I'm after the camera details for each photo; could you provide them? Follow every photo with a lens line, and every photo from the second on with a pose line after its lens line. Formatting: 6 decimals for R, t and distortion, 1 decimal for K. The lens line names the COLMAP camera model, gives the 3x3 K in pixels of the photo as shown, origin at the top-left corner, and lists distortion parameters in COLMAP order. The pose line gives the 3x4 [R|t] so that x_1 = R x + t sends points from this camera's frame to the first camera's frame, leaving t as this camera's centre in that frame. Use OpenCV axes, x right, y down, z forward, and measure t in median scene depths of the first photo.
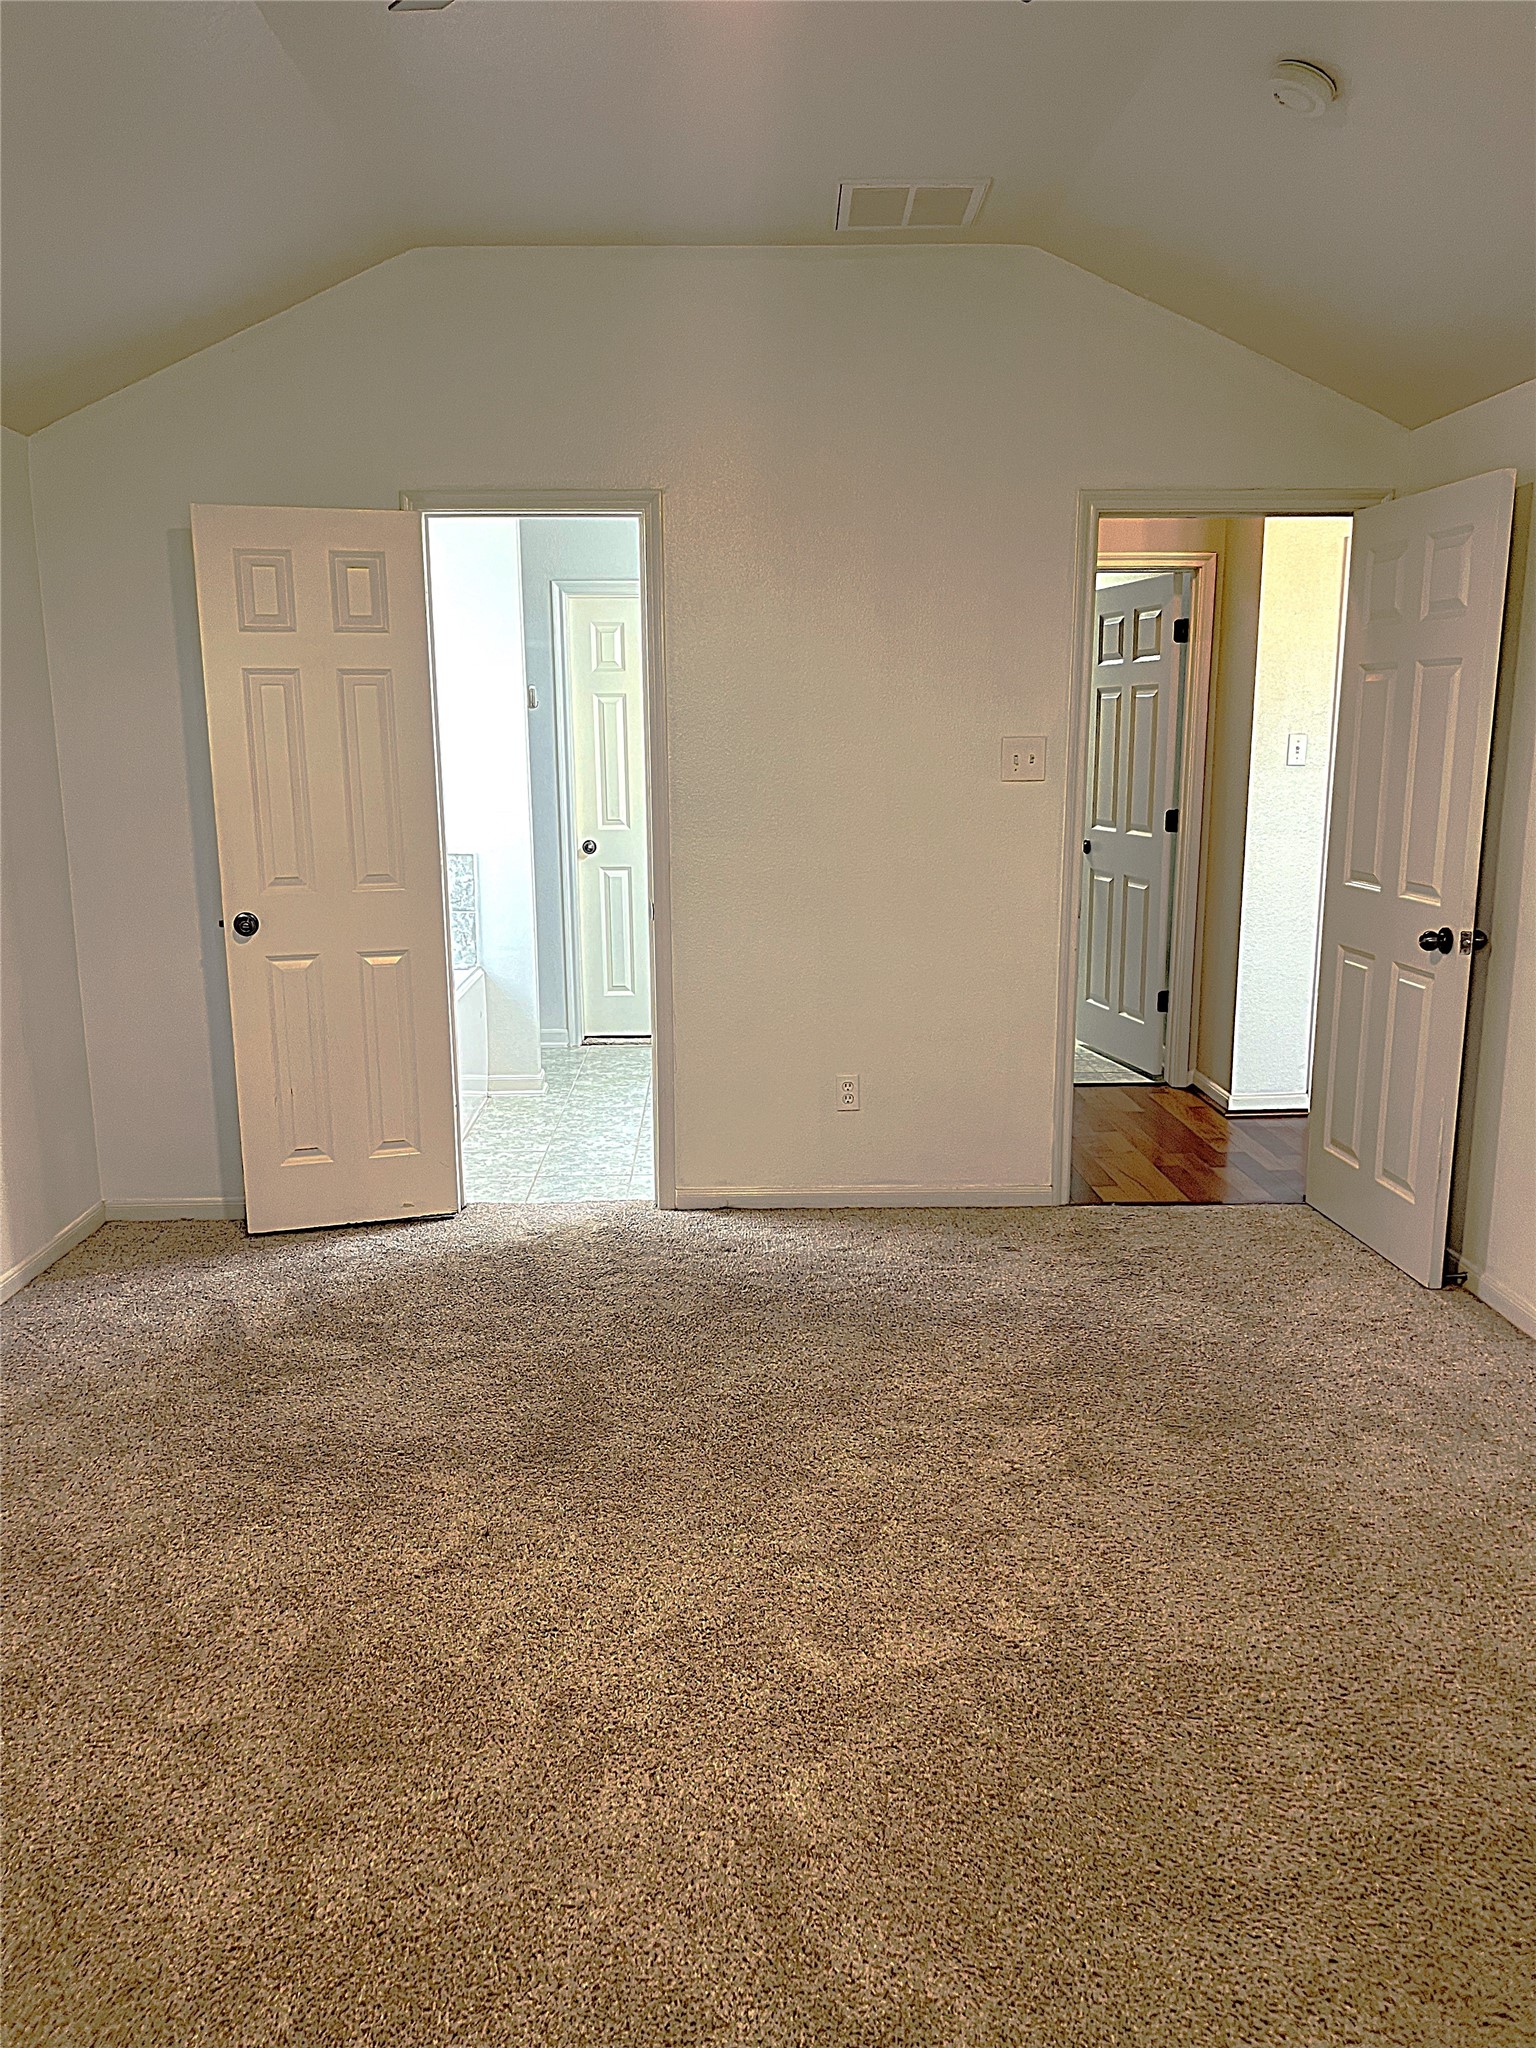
lens RADIAL K [[1557.1, 0, 768.0], [0, 1557.1, 1024.0], [0, 0, 1]] dist [0.089547, -0.119759]
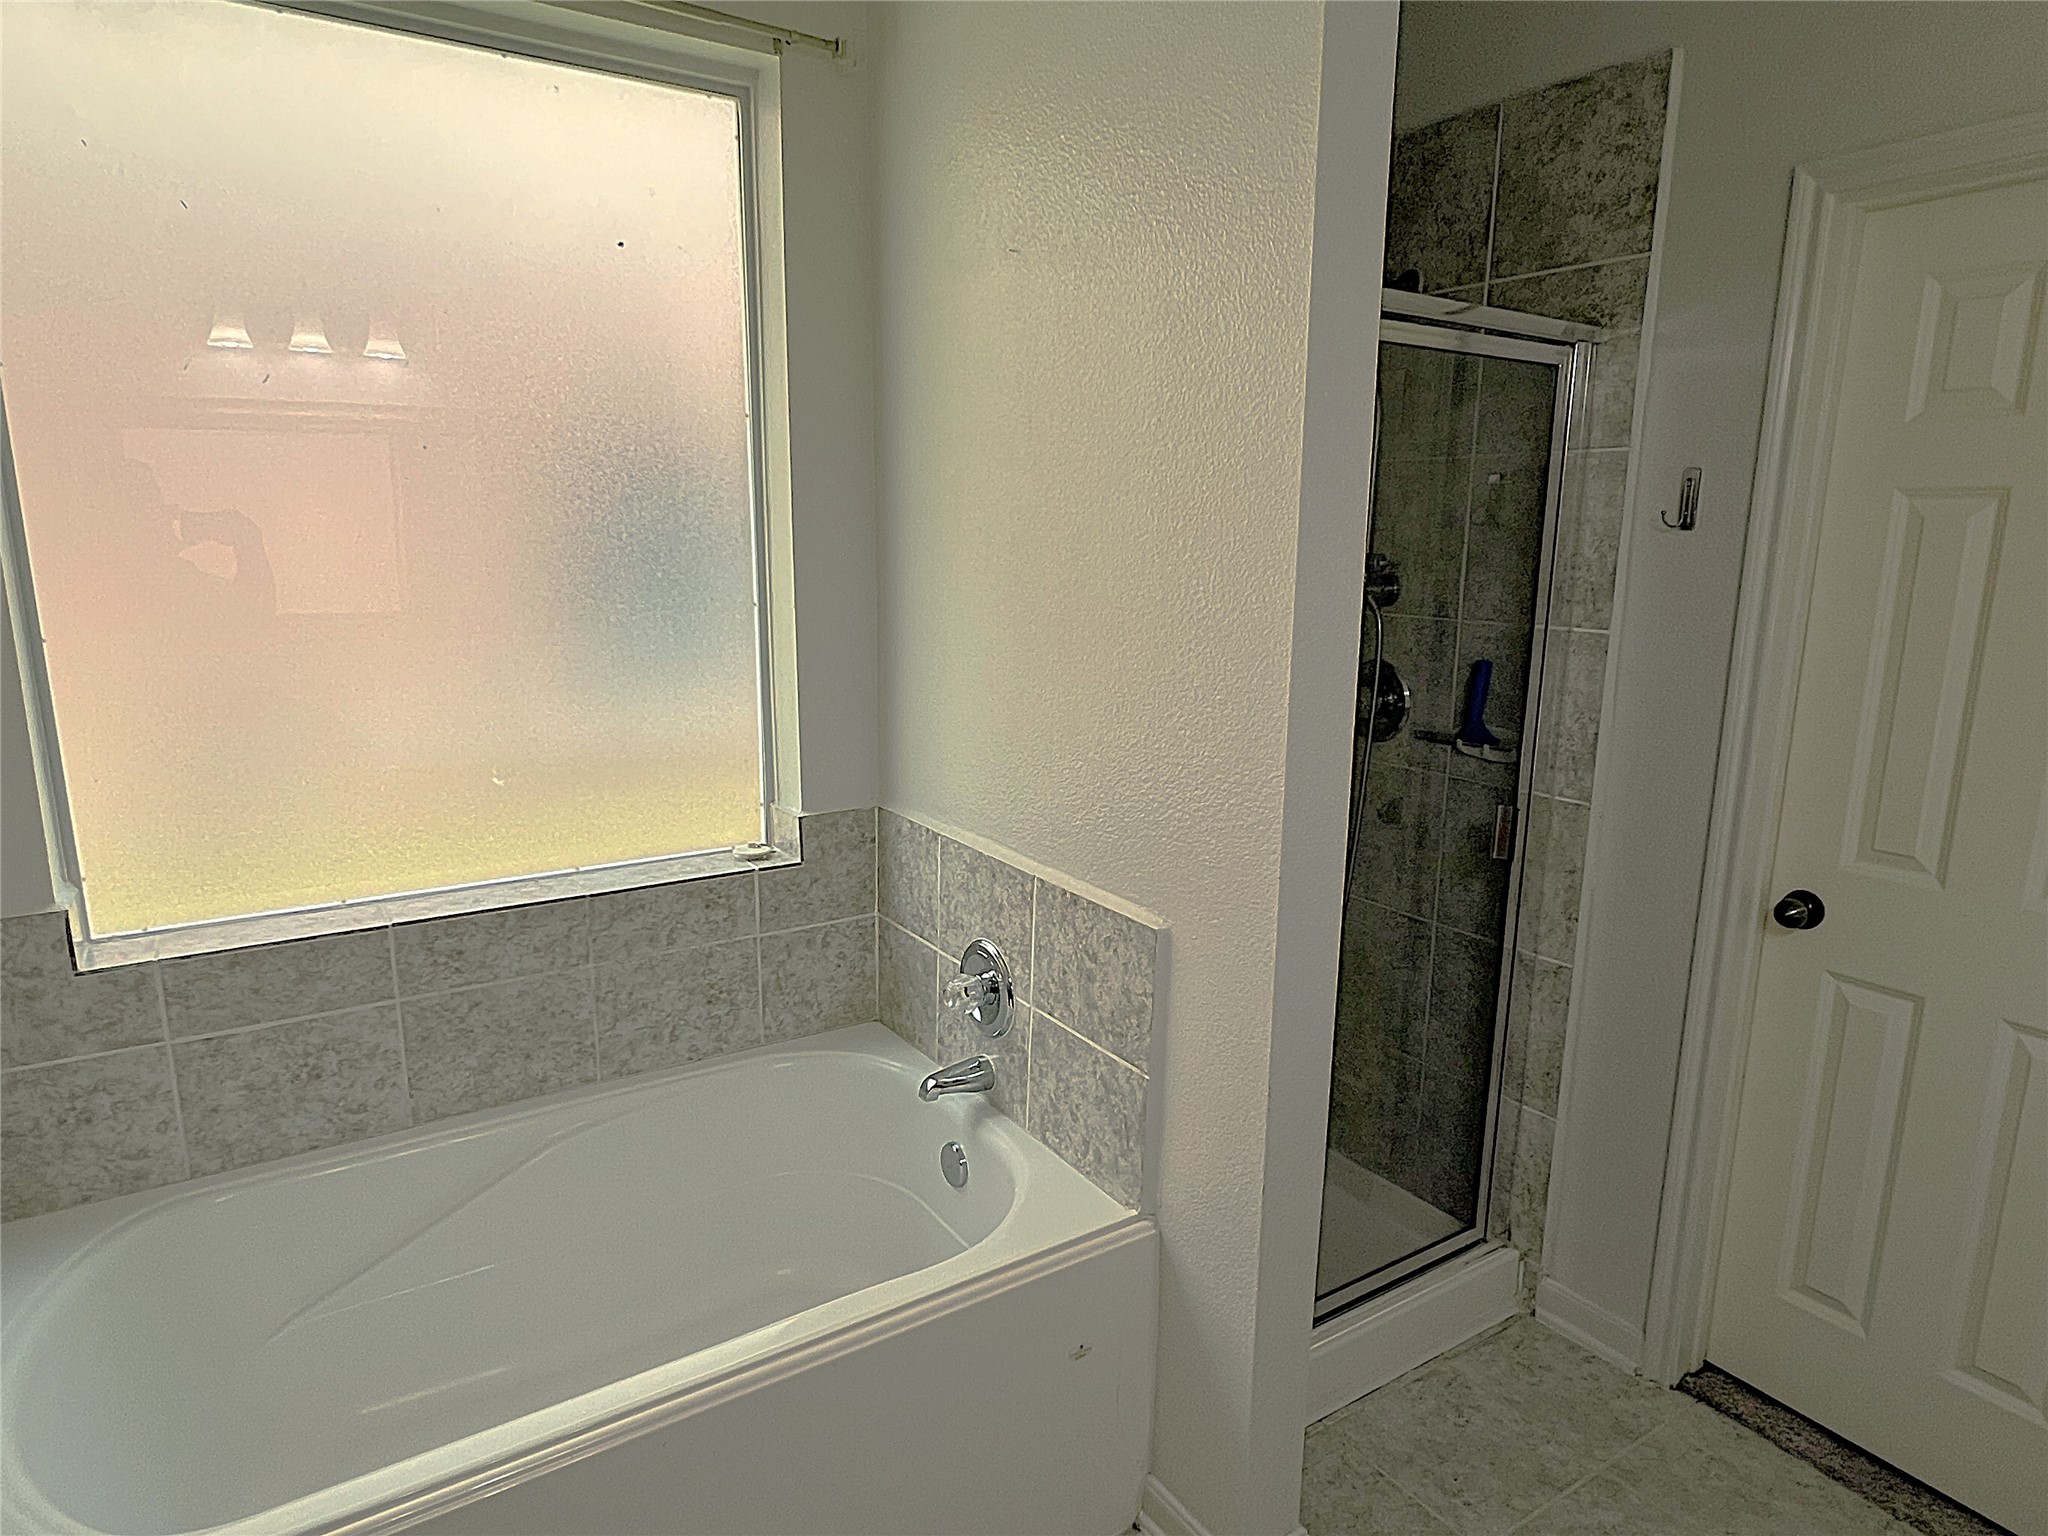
lens RADIAL K [[1222.7, 0, 1020.1], [0, 1222.7, 764.9], [0, 0, 1]] dist [0.001911, 0.002999]
pose [[0.521472, 0.180947, -0.833861, 0.022308], [-0.171479, 0.979542, 0.105322, -0.146923], [0.835860, 0.088067, 0.541833, 0.700151]]
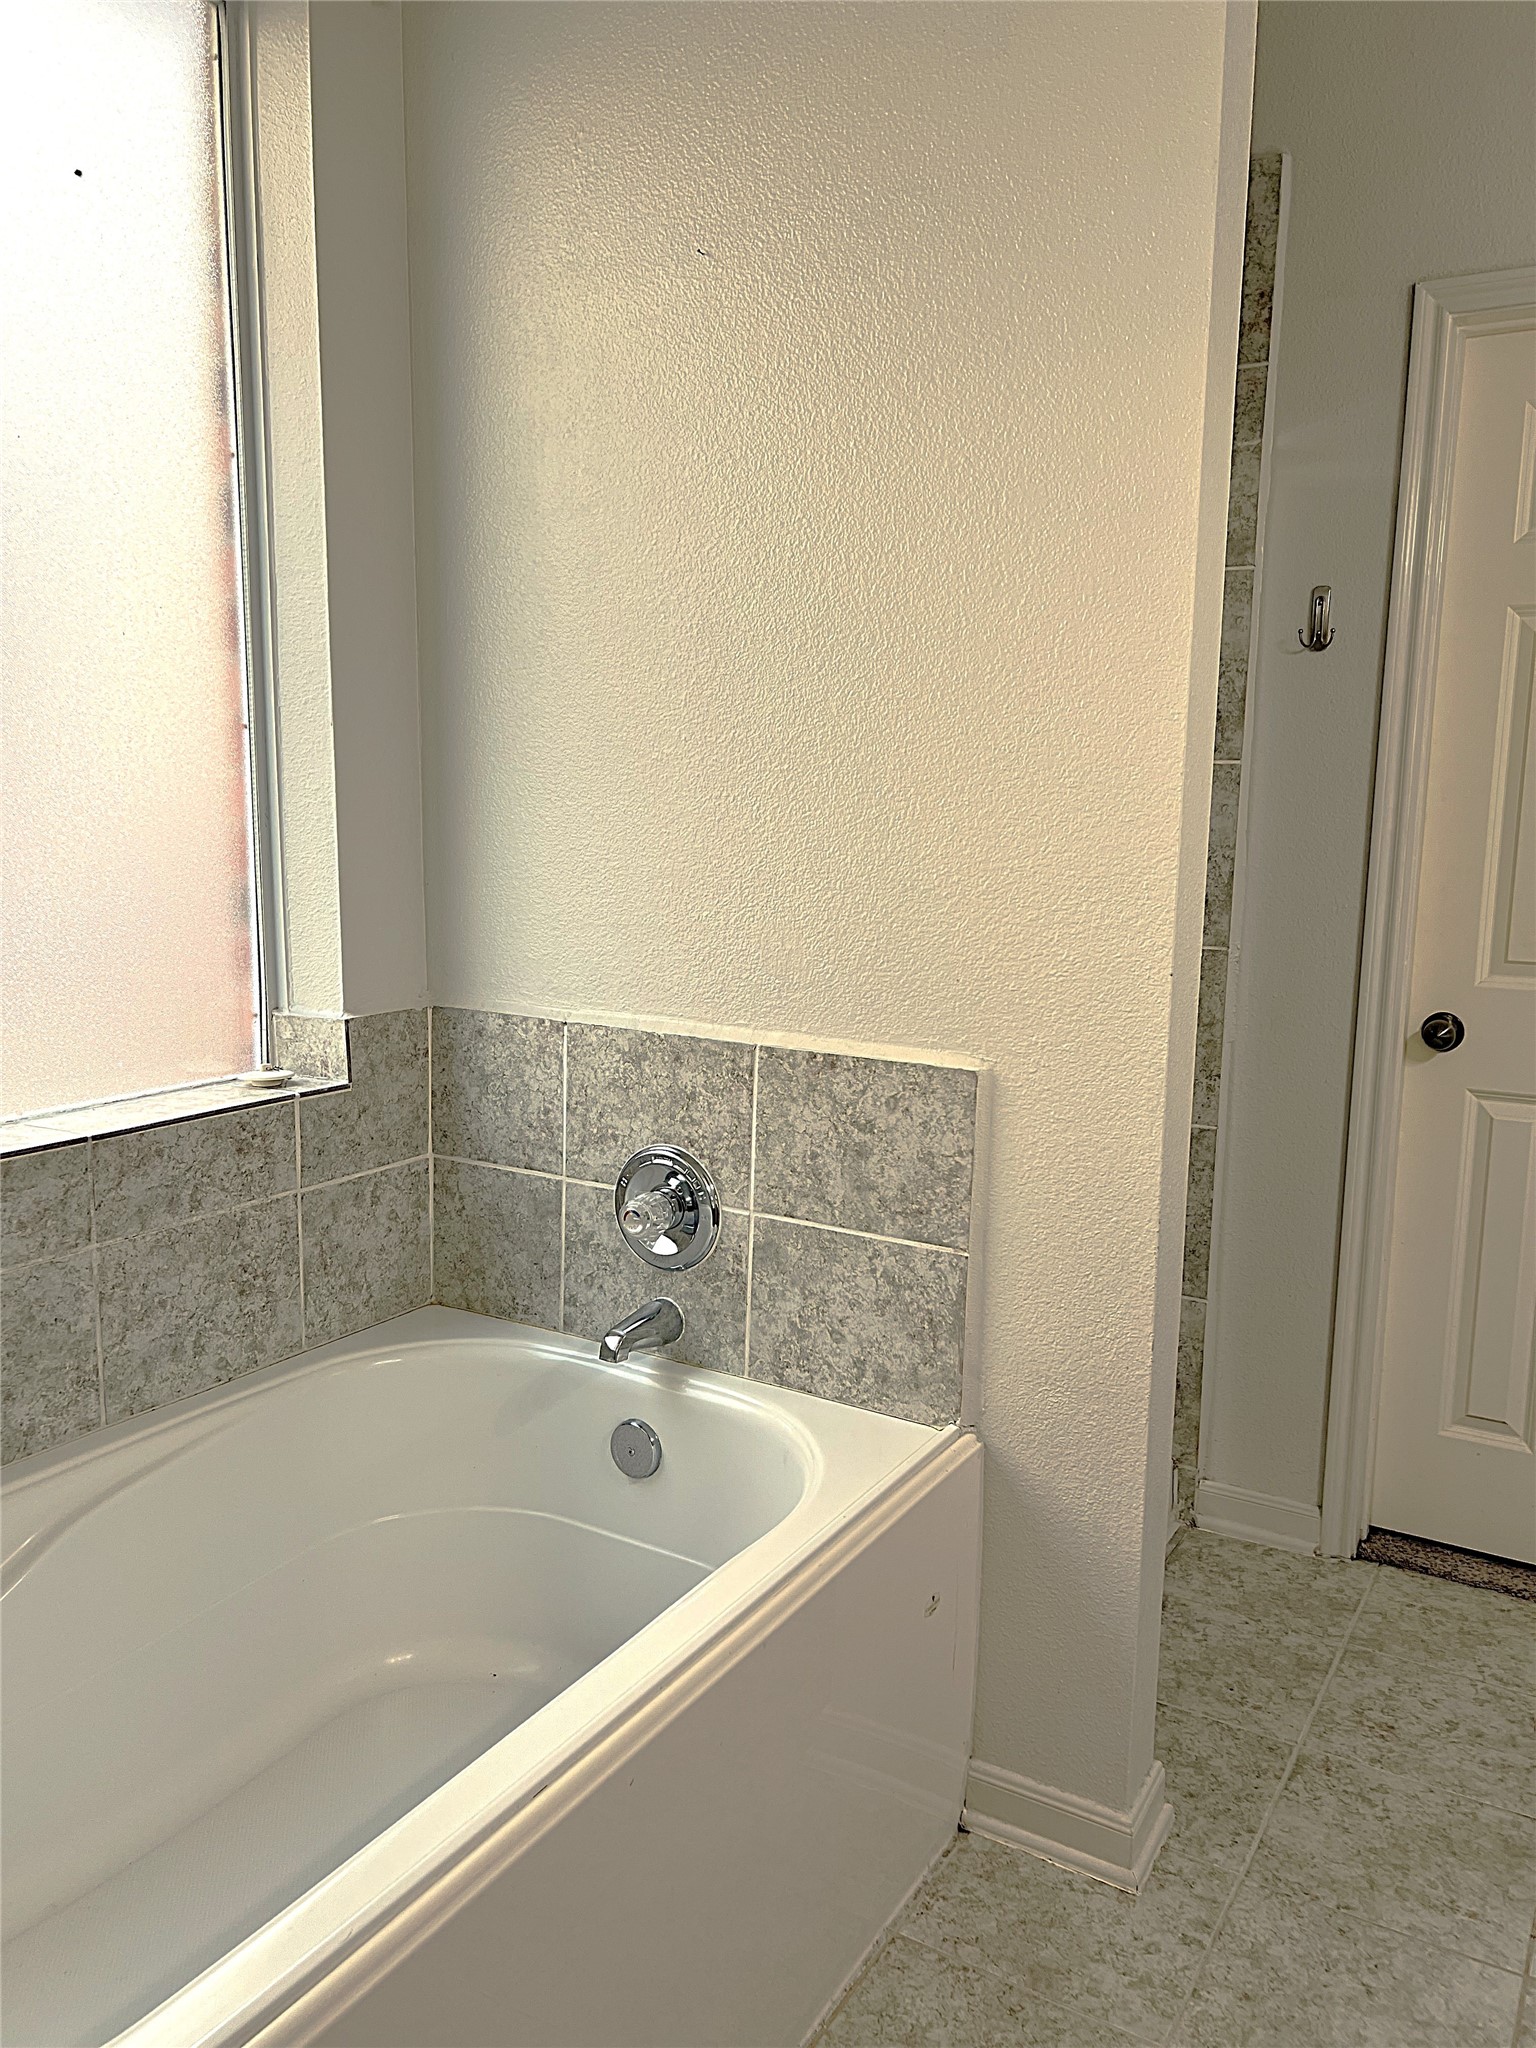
lens RADIAL K [[1557.1, 0, 768.0], [0, 1557.1, 1024.0], [0, 0, 1]] dist [0.089547, -0.119759]
pose [[0.839973, 0.103101, -0.532744, -0.052184], [-0.123162, 0.992384, -0.002134, -0.096244], [0.528466, 0.067406, 0.846274, 0.616346]]
